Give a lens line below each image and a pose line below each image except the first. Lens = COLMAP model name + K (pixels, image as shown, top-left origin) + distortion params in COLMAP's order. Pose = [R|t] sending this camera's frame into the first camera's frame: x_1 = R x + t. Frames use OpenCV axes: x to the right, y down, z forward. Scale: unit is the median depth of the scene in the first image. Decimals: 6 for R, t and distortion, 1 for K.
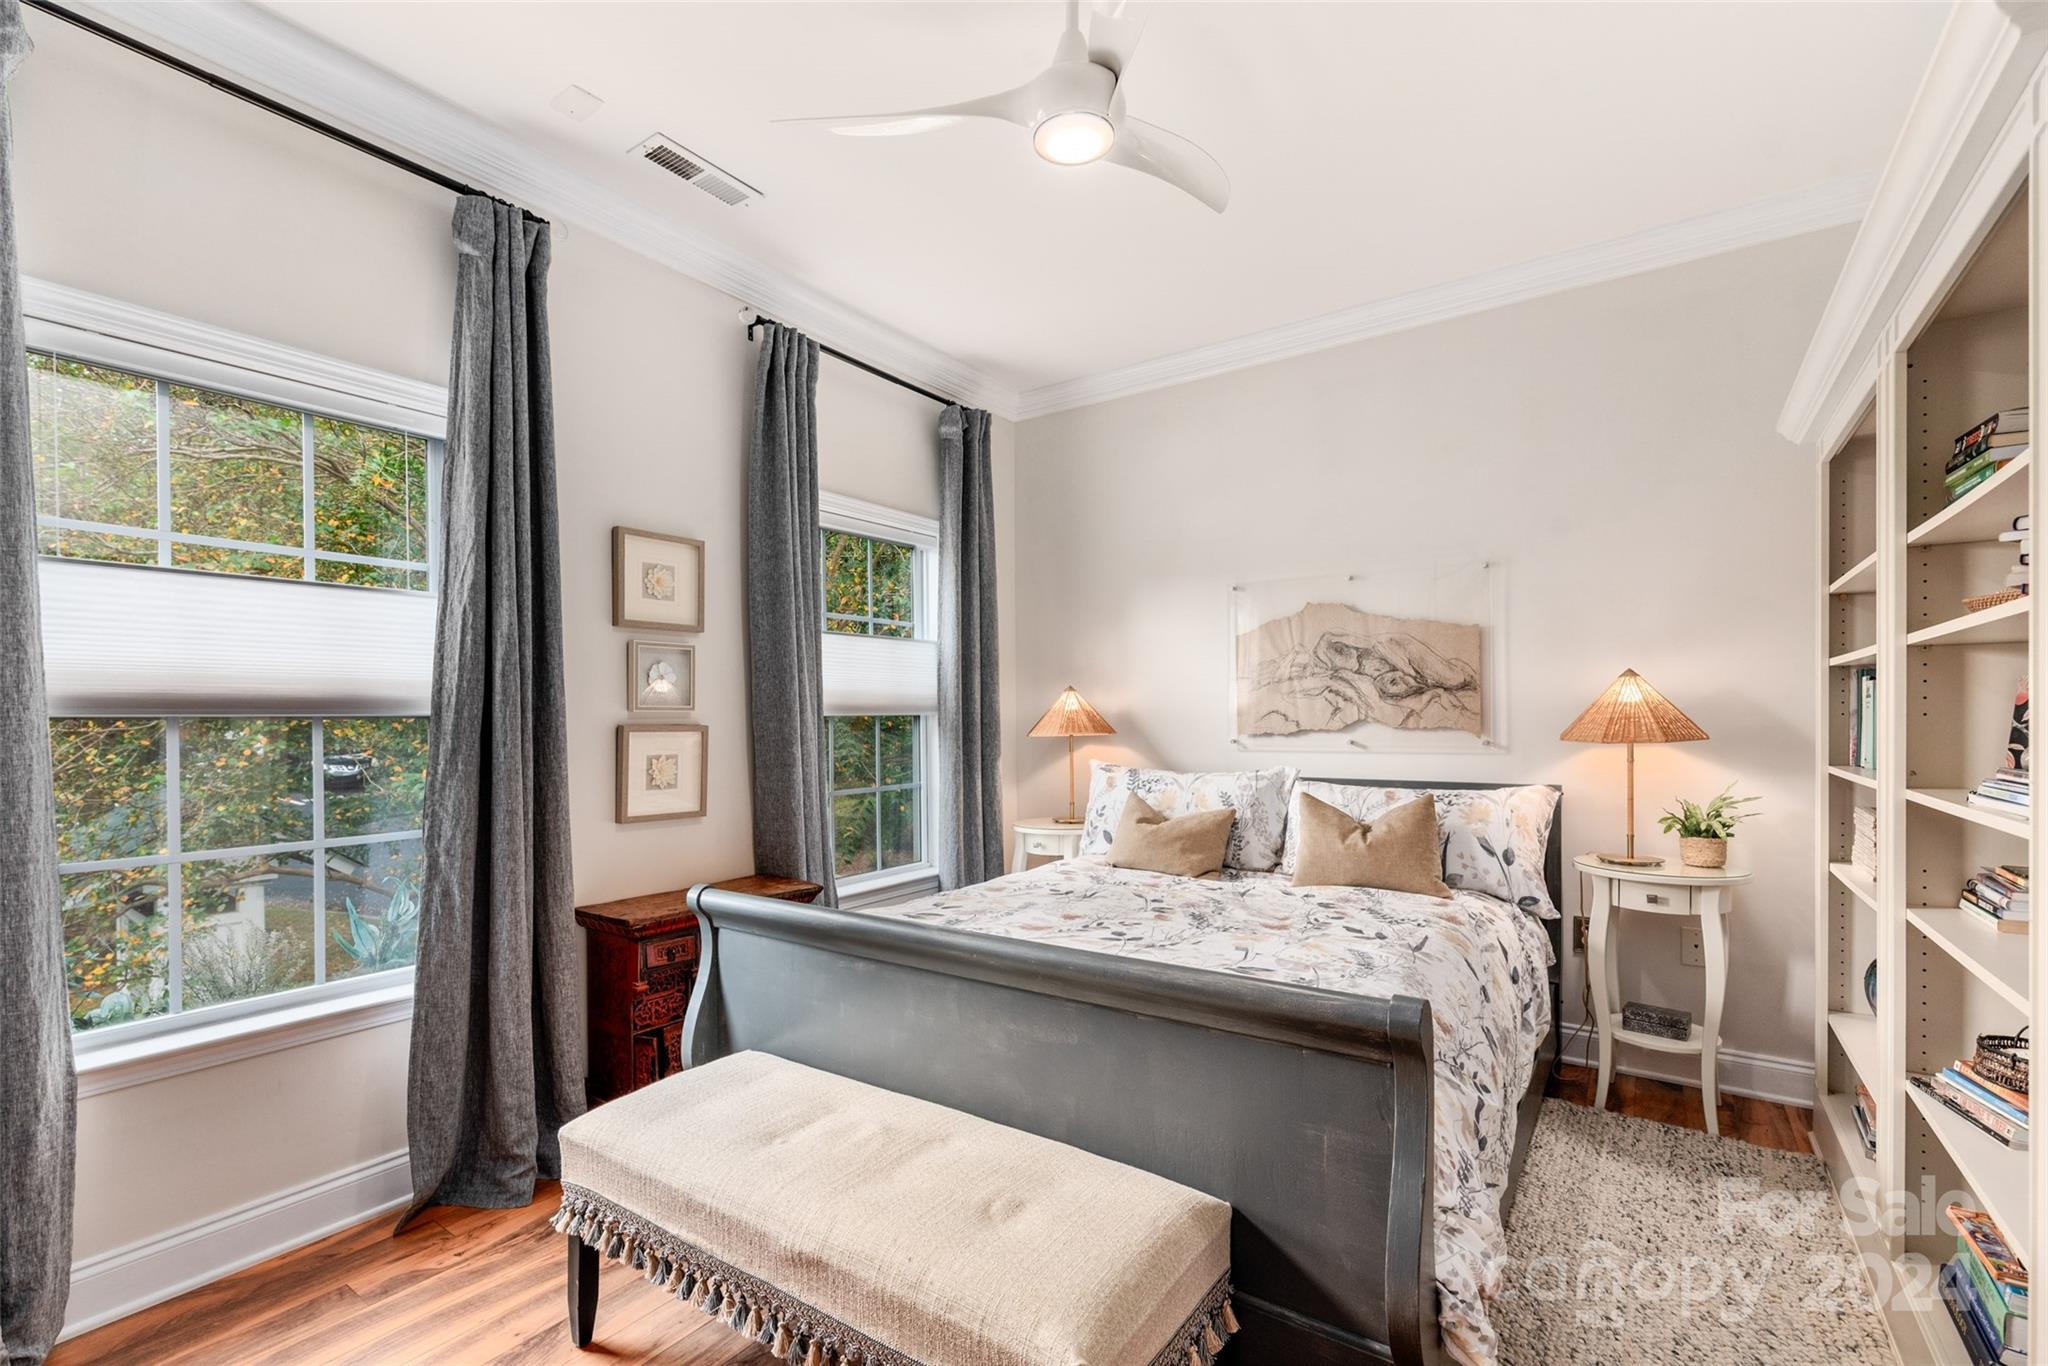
lens RADIAL K [[895.2, 0, 1024.2], [0, 895.2, 699.0], [0, 0, 1]] dist [0.004110, -0.001268]
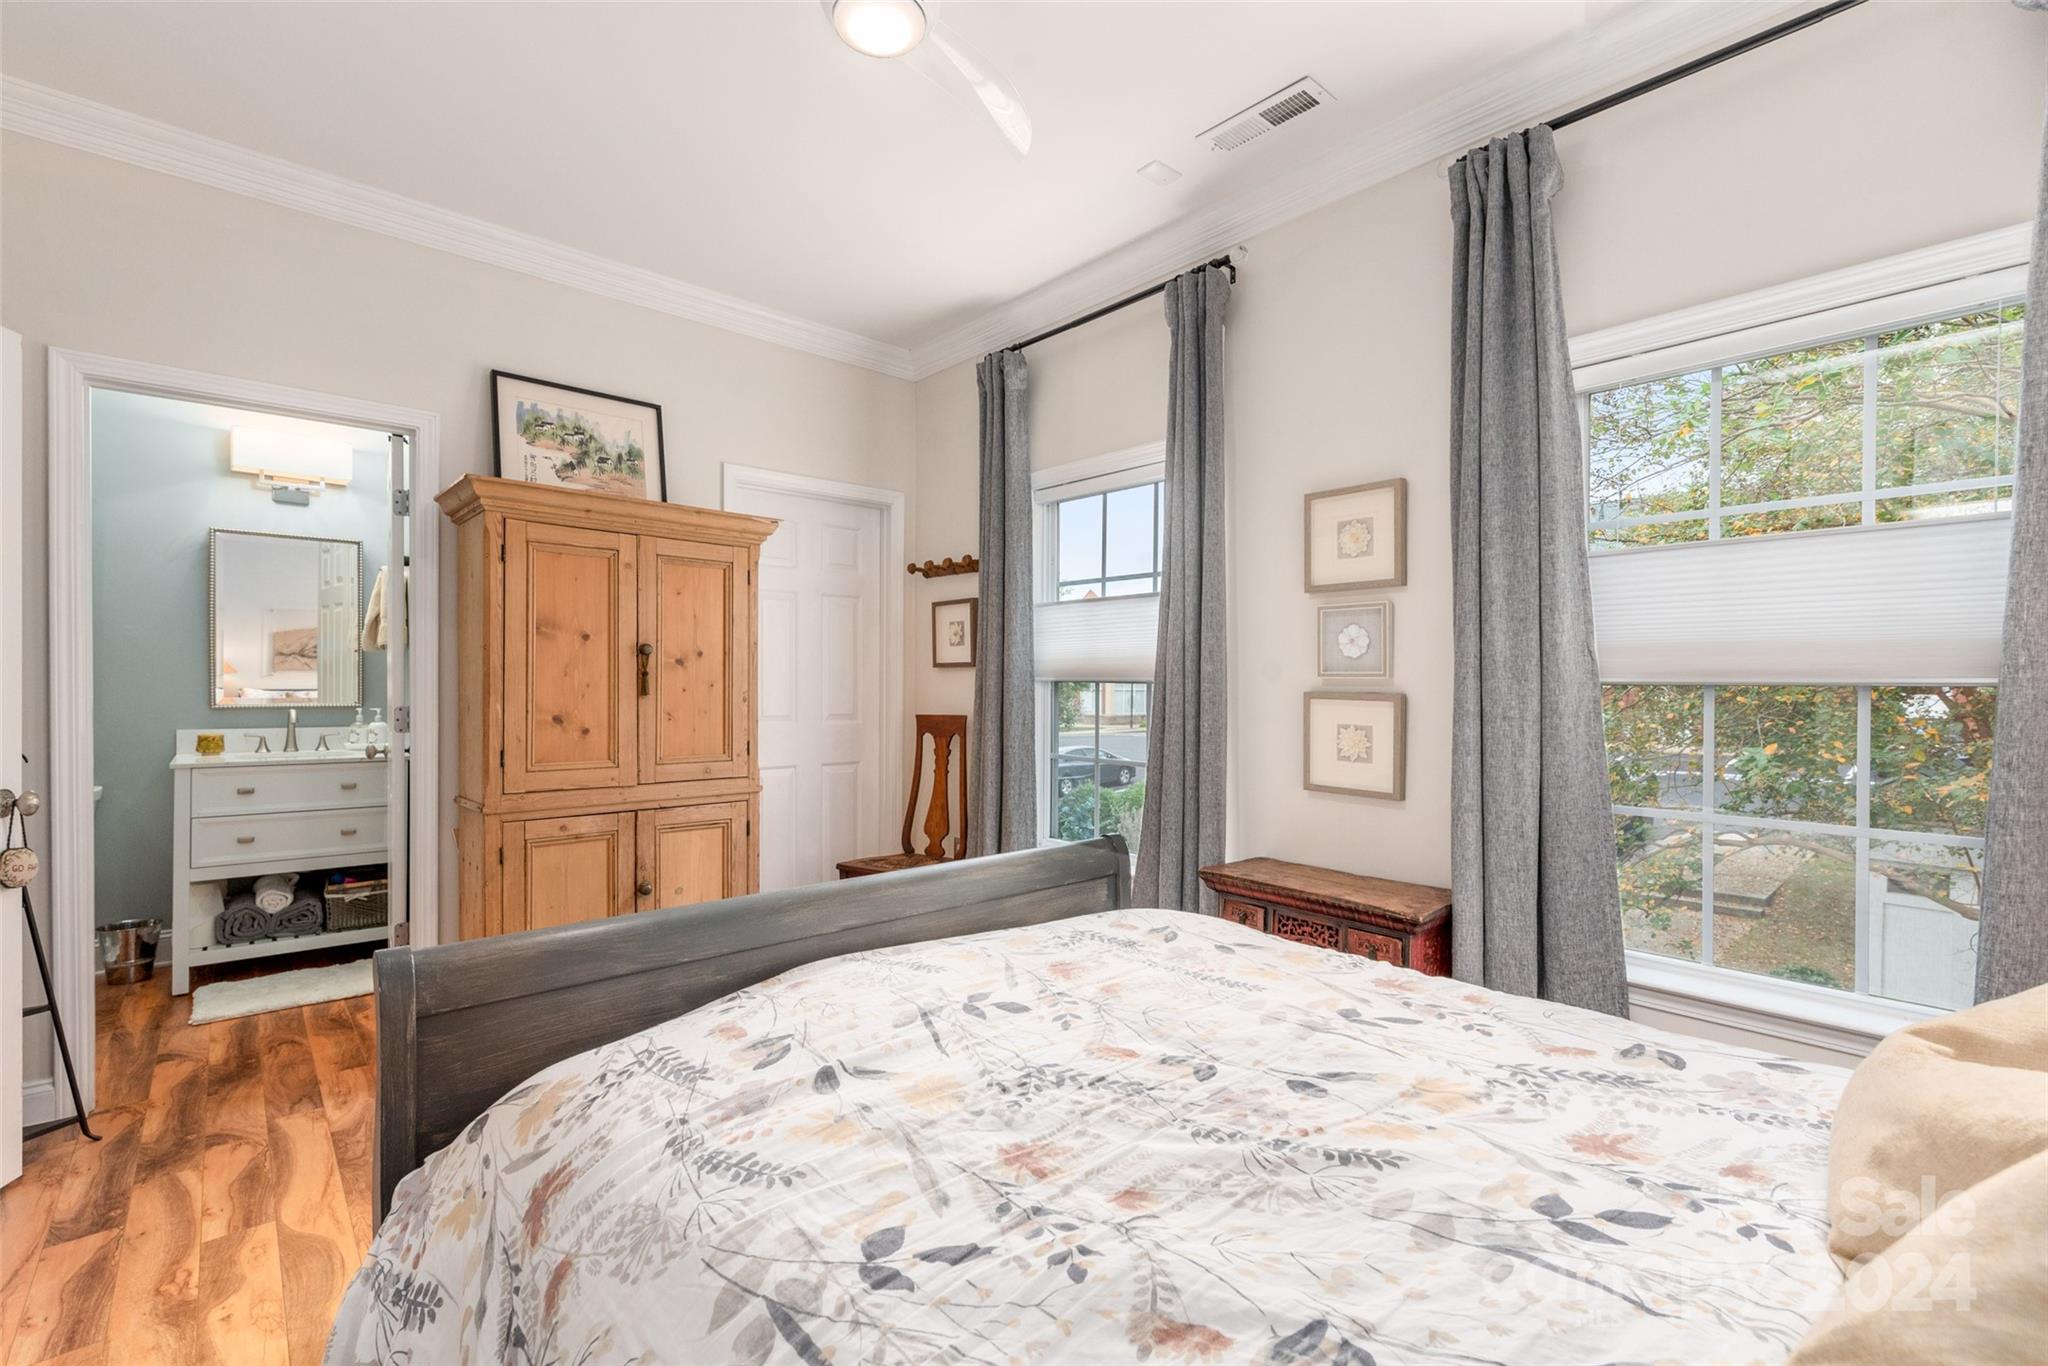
lens RADIAL K [[895.2, 0, 1029.6], [0, 895.2, 679.9], [0, 0, 1]] dist [0.004110, -0.001268]
pose [[-0.226339, 0.009142, -0.974006, 0.581159], [0.015352, 0.999865, 0.005817, 0.005241], [0.973928, -0.013636, -0.226449, 0.884485]]
